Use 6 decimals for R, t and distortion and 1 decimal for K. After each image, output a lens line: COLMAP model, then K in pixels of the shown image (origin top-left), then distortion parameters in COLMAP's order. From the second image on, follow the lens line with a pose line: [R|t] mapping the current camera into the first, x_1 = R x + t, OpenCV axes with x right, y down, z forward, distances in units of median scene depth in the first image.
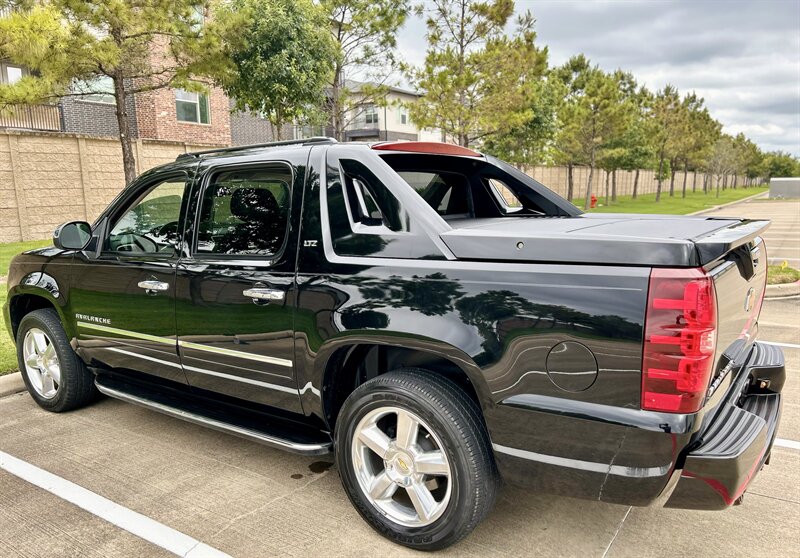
lens RADIAL K [[611.4, 0, 409.1], [0, 611.4, 309.5], [0, 0, 1]] dist [0.027749, -0.018128]
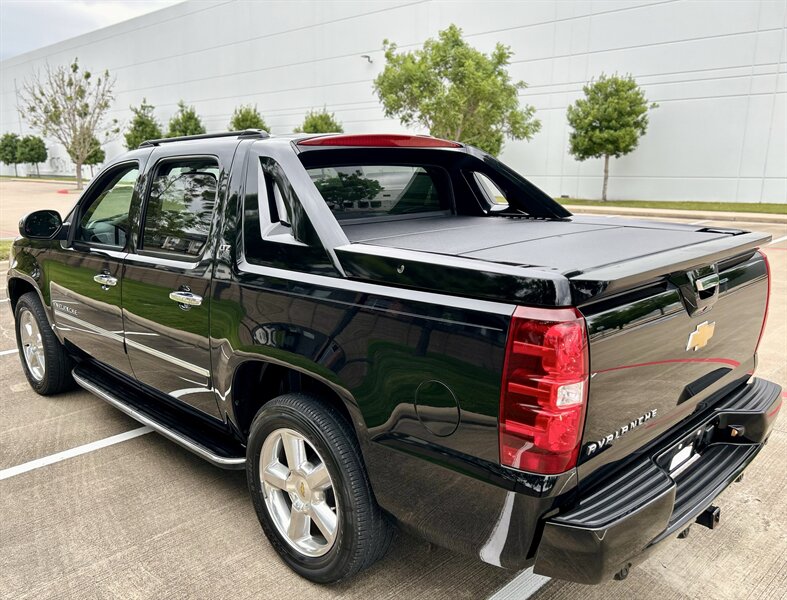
lens RADIAL K [[661.0, 0, 403.3], [0, 661.0, 328.0], [0, 0, 1]] dist [0.024273, -0.011858]
pose [[0.986581, 0.052304, -0.154669, 0.189777], [-0.042969, 0.997082, 0.063099, -0.043634], [0.157518, -0.055606, 0.985949, 0.026545]]
